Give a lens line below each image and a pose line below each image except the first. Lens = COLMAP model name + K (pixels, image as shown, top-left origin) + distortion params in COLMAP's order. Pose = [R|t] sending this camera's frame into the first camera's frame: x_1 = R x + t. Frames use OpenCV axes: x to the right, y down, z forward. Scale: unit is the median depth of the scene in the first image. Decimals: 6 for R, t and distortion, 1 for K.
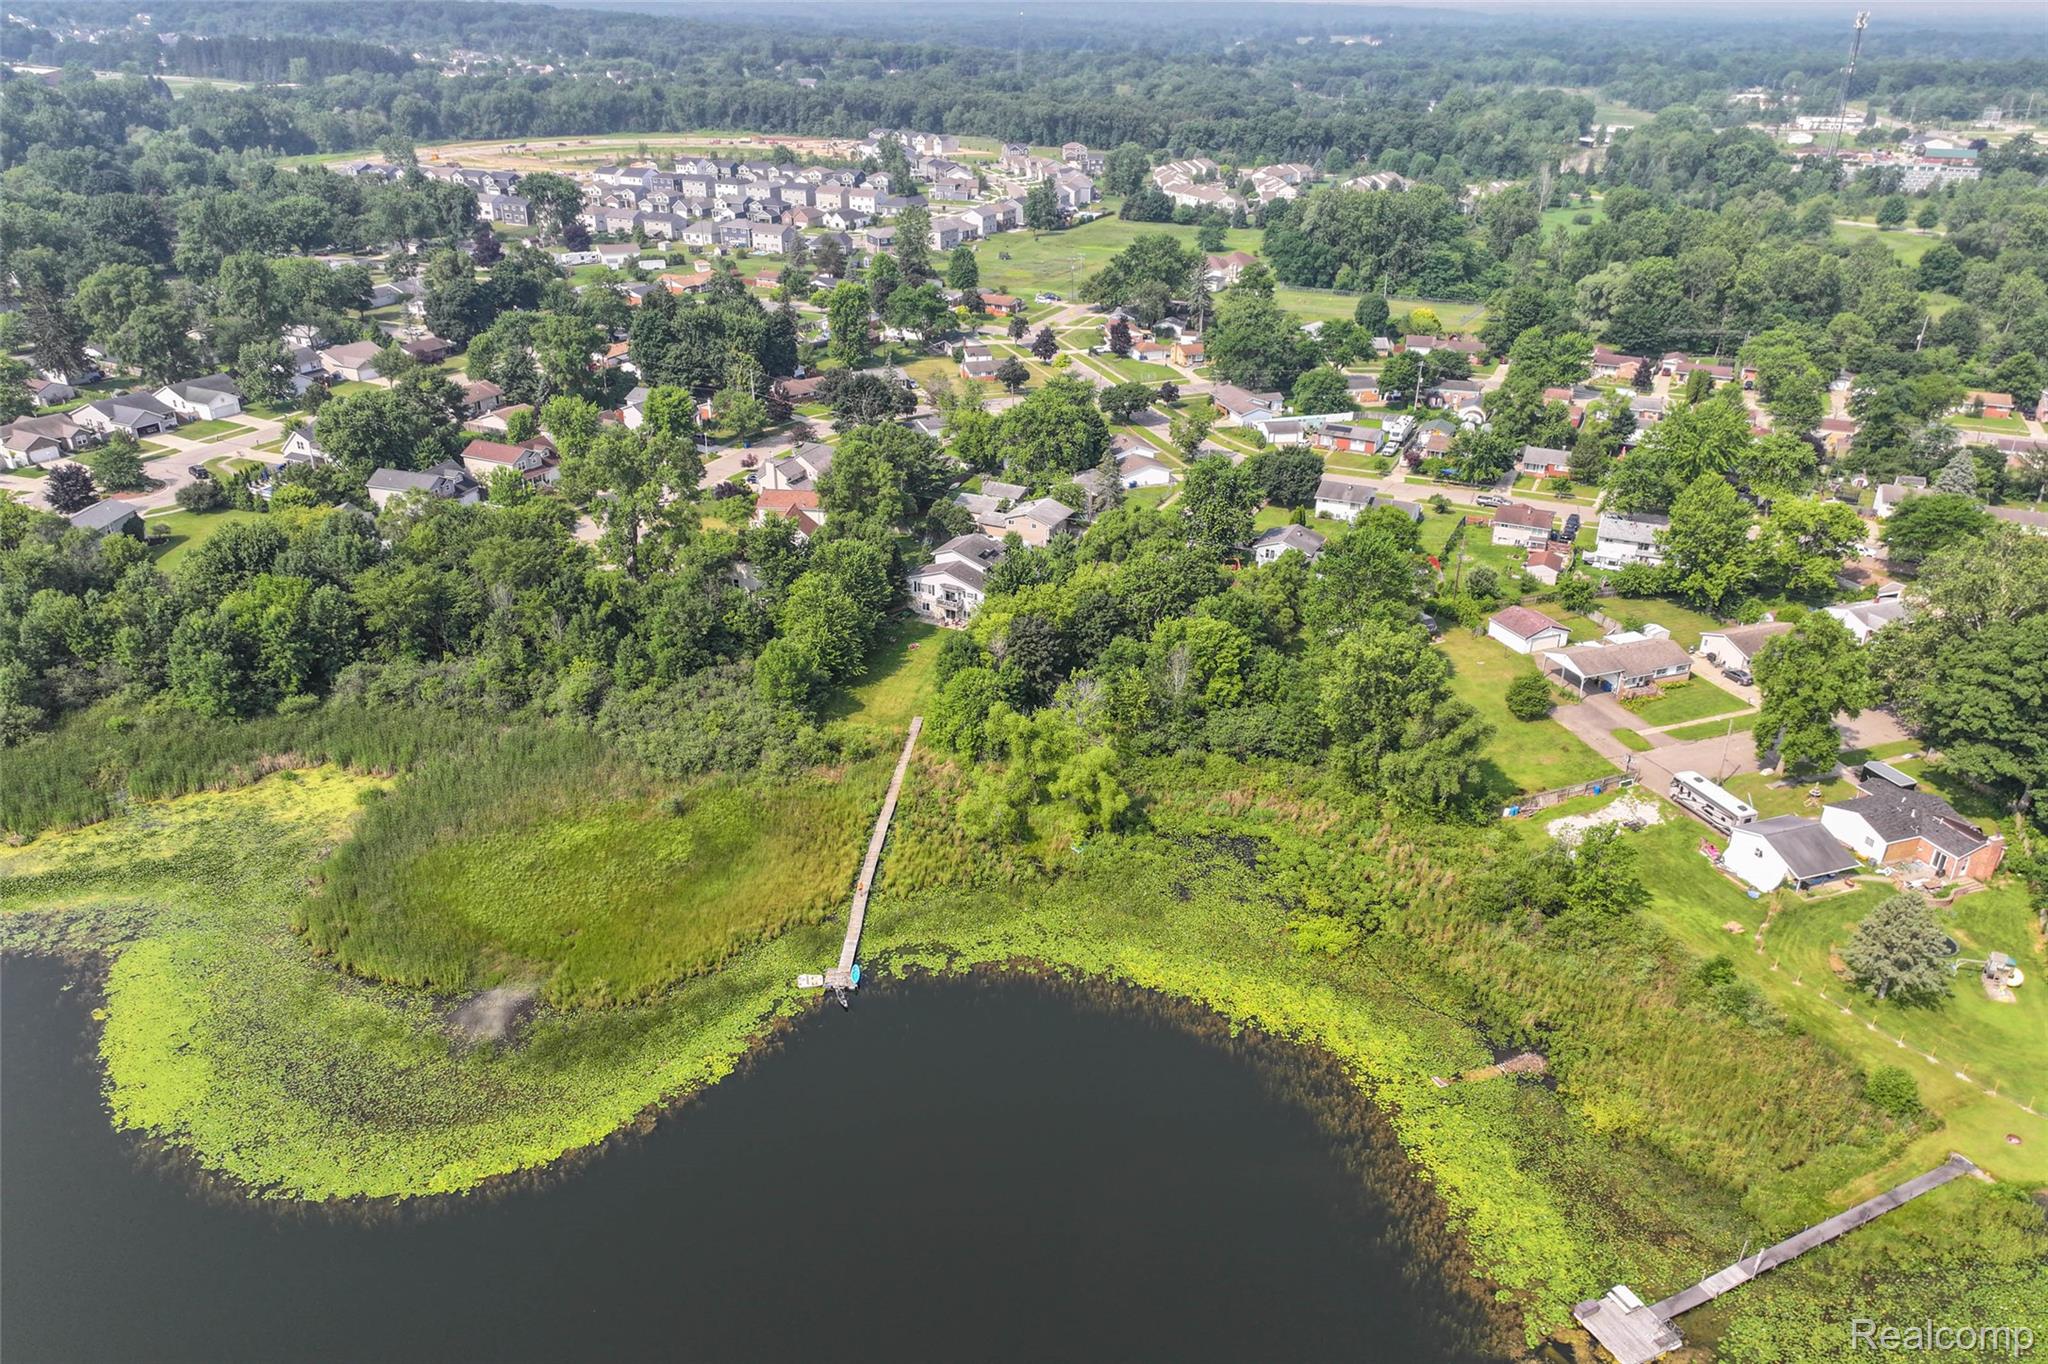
lens RADIAL K [[1442.9, 0, 1026.3], [0, 1442.9, 677.9], [0, 0, 1]] dist [-0.003360, 0.009289]
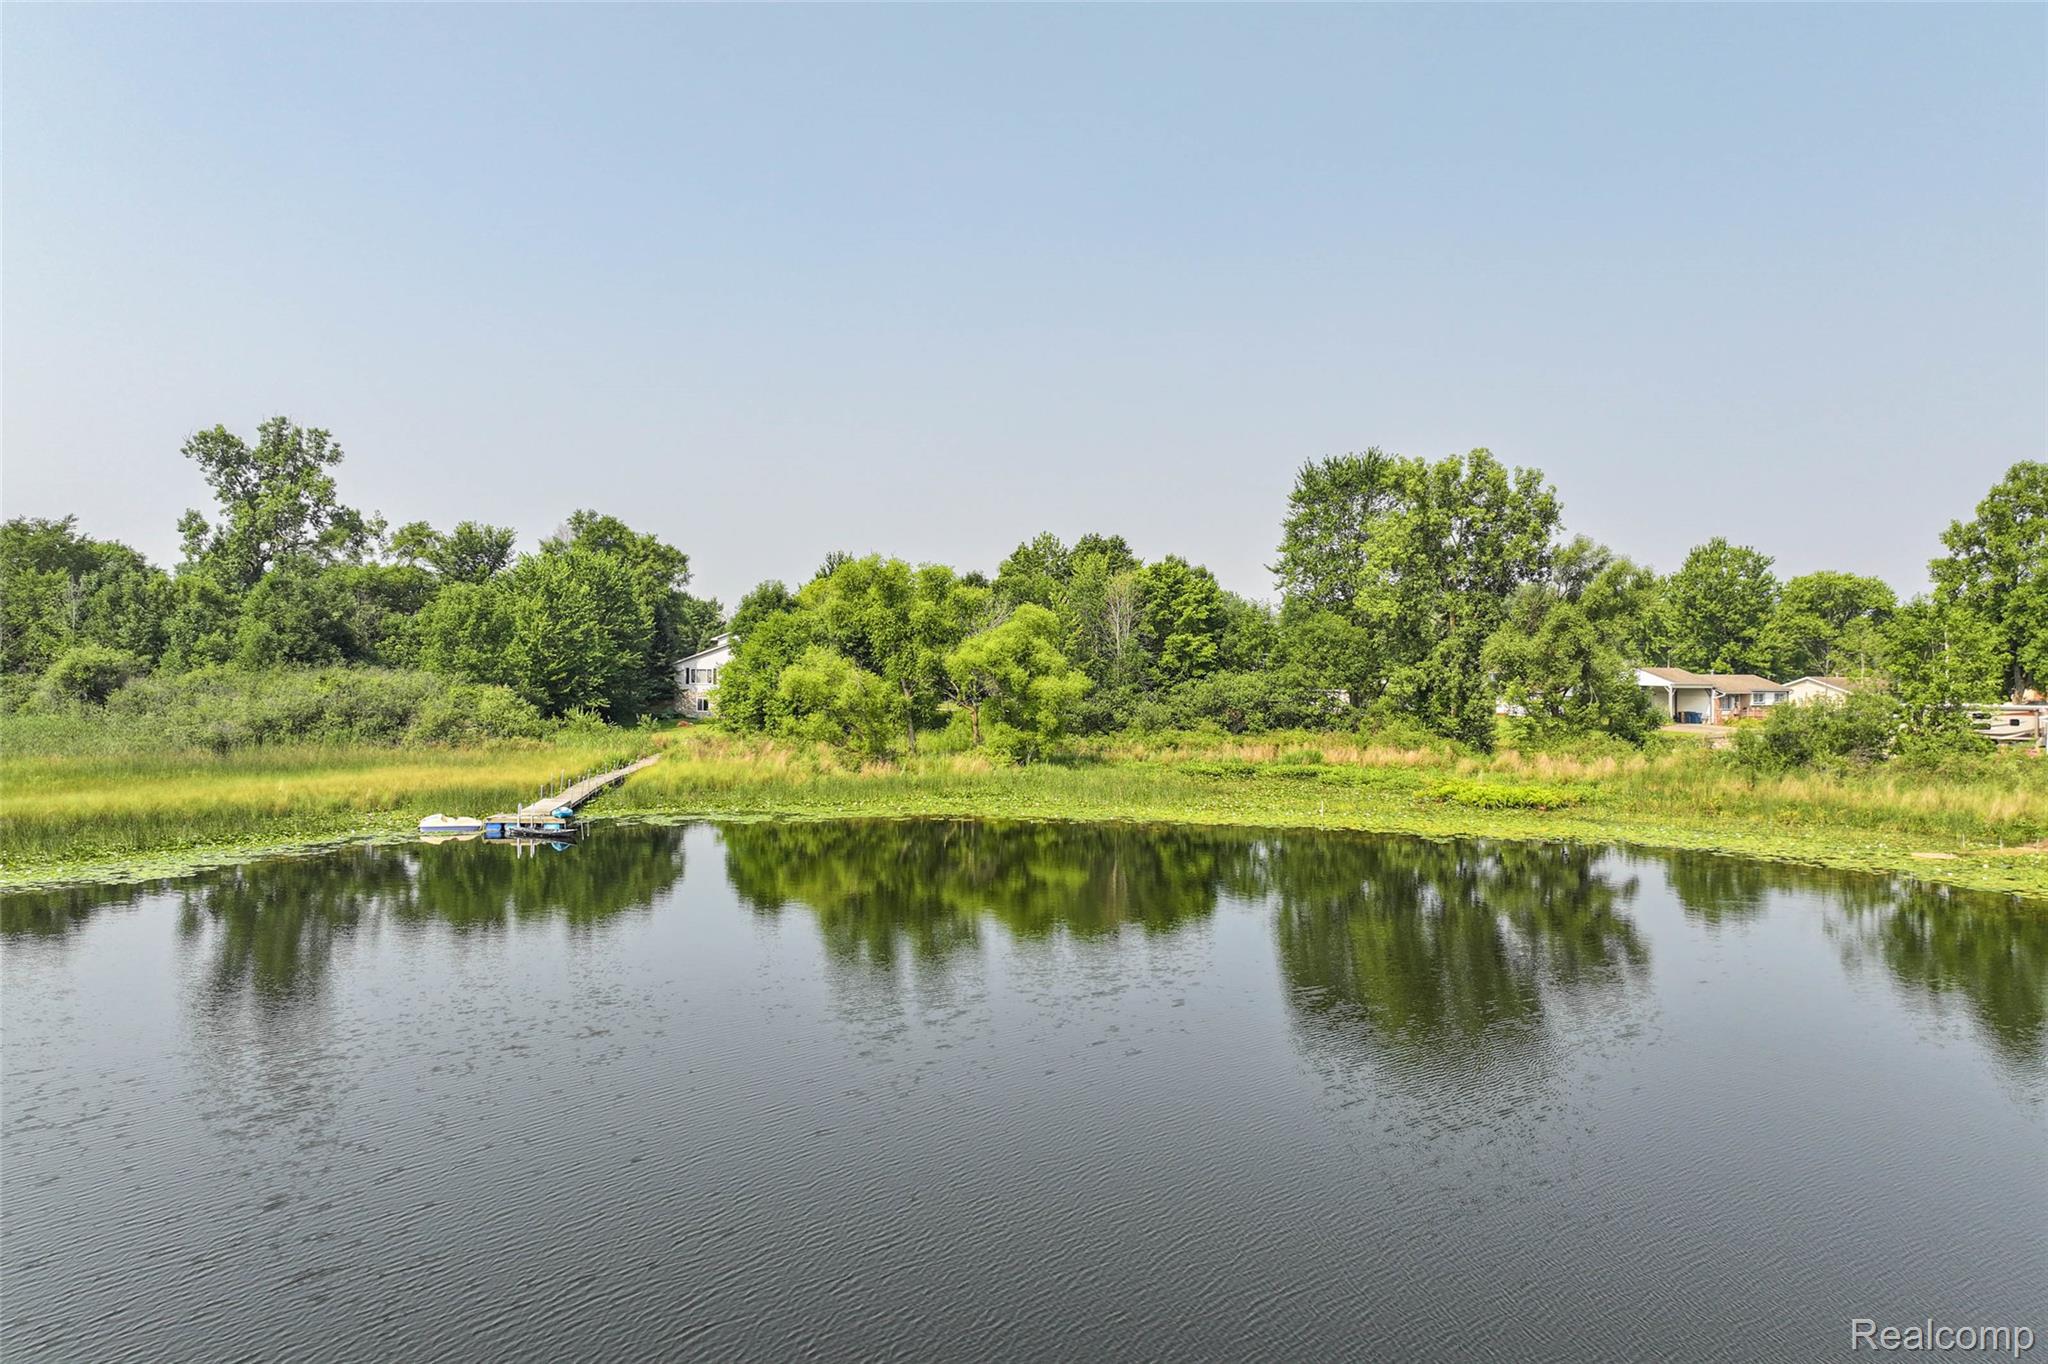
lens RADIAL K [[1442.9, 0, 1024.3], [0, 1442.9, 690.2], [0, 0, 1]] dist [-0.003360, 0.009289]
pose [[0.985633, -0.003837, 0.168856, -0.039583], [0.073189, 0.910705, -0.406522, 0.258477], [-0.152218, 0.413040, 0.897902, 0.414816]]
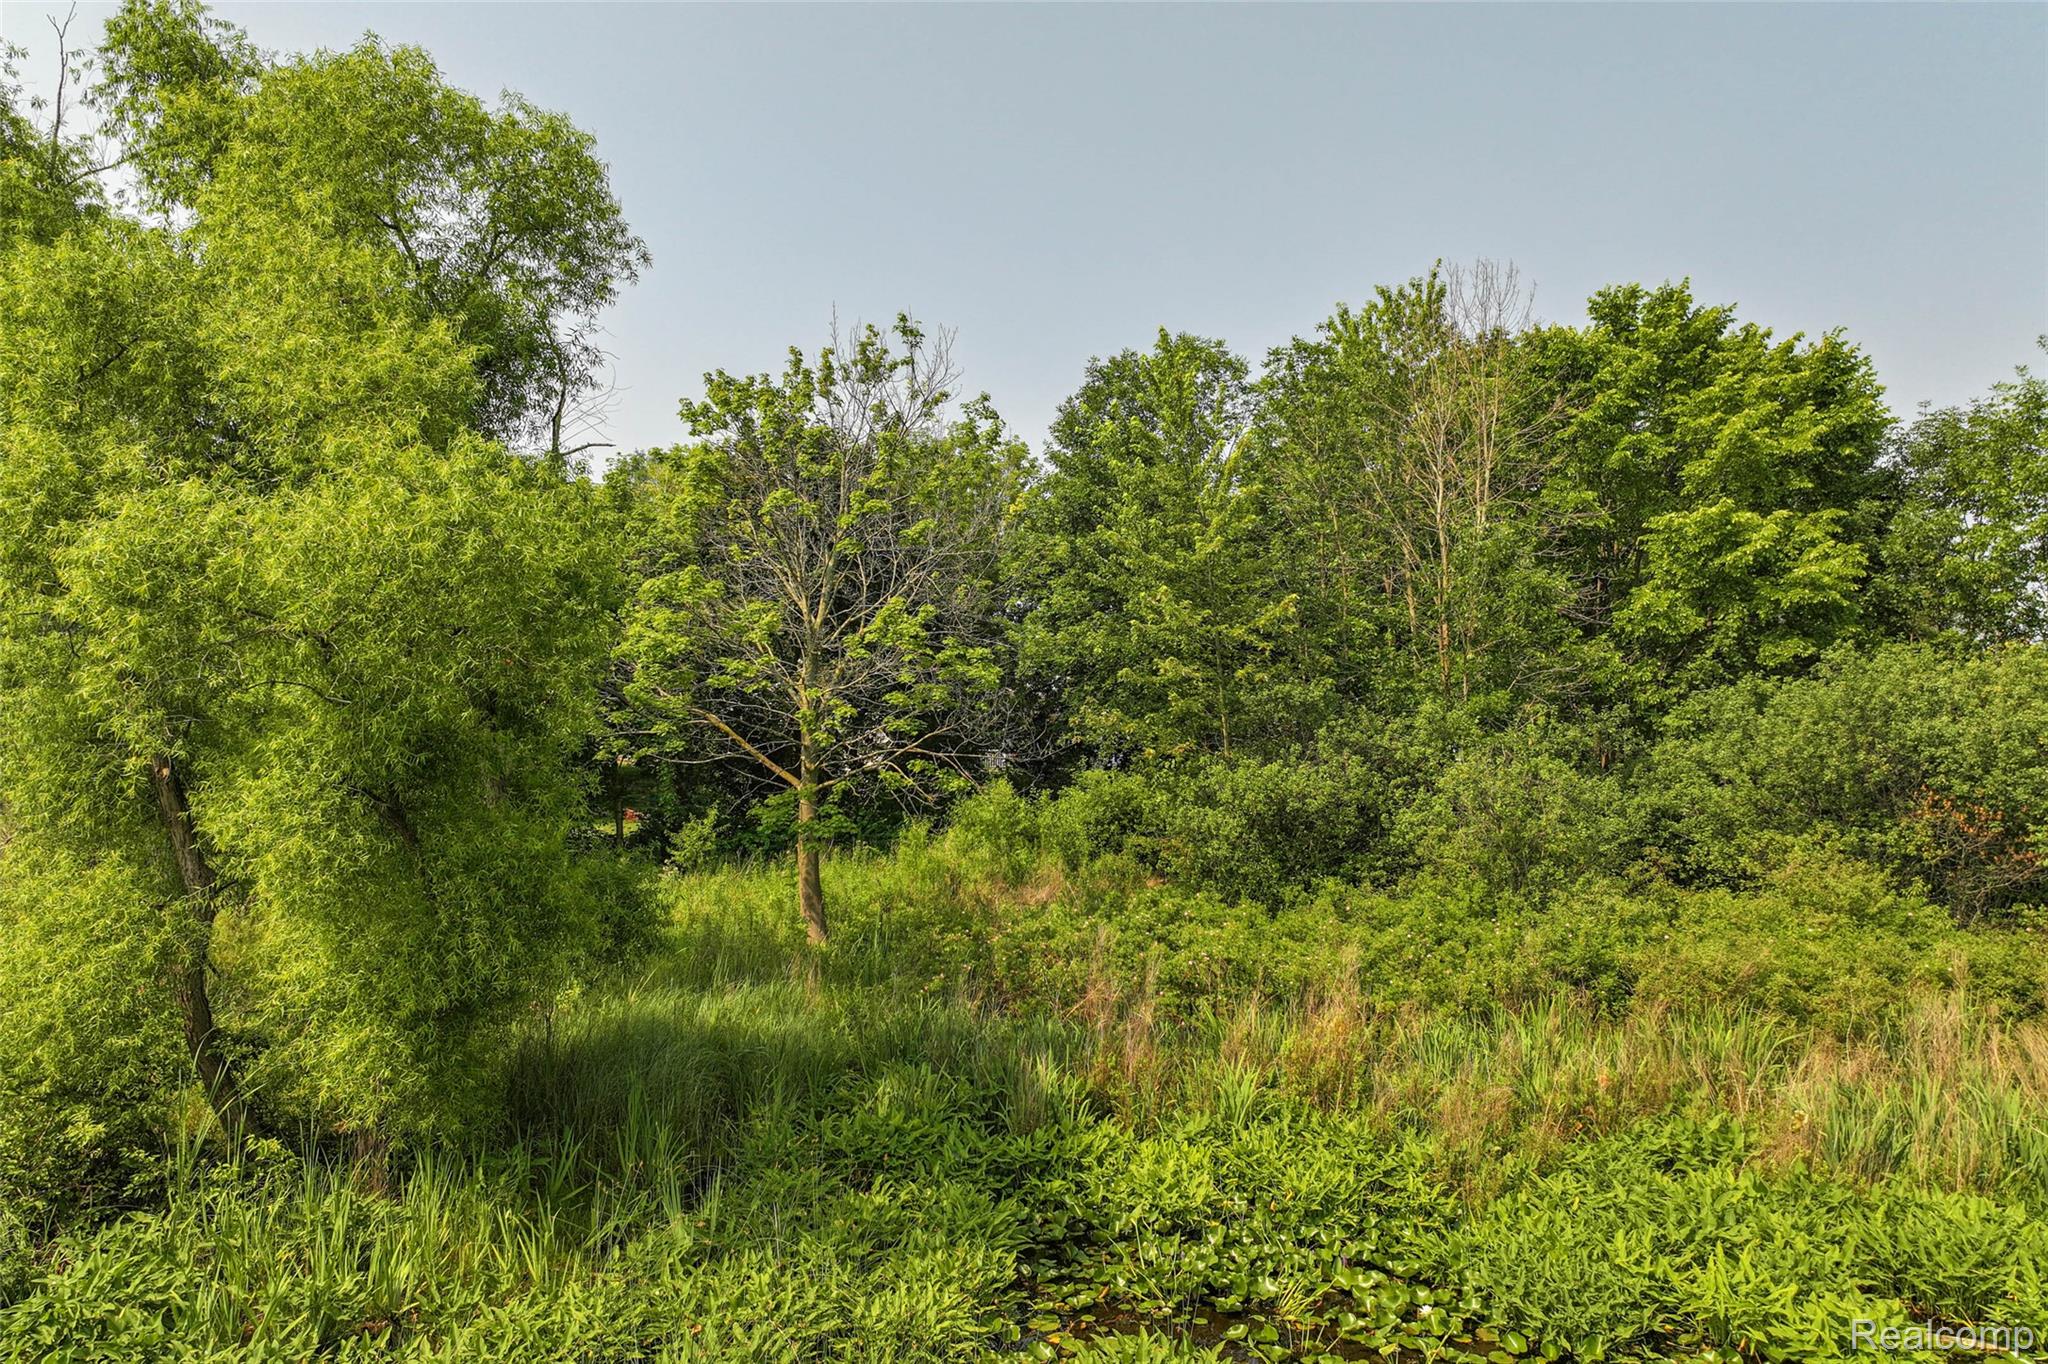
lens RADIAL K [[1442.9, 0, 1019.4], [0, 1442.9, 669.8], [0, 0, 1]] dist [-0.003360, 0.009289]
pose [[0.971167, -0.013167, -0.238037, 0.088633], [-0.101658, 0.880276, -0.463444, 0.096974], [0.215640, 0.474280, 0.853556, 0.785900]]
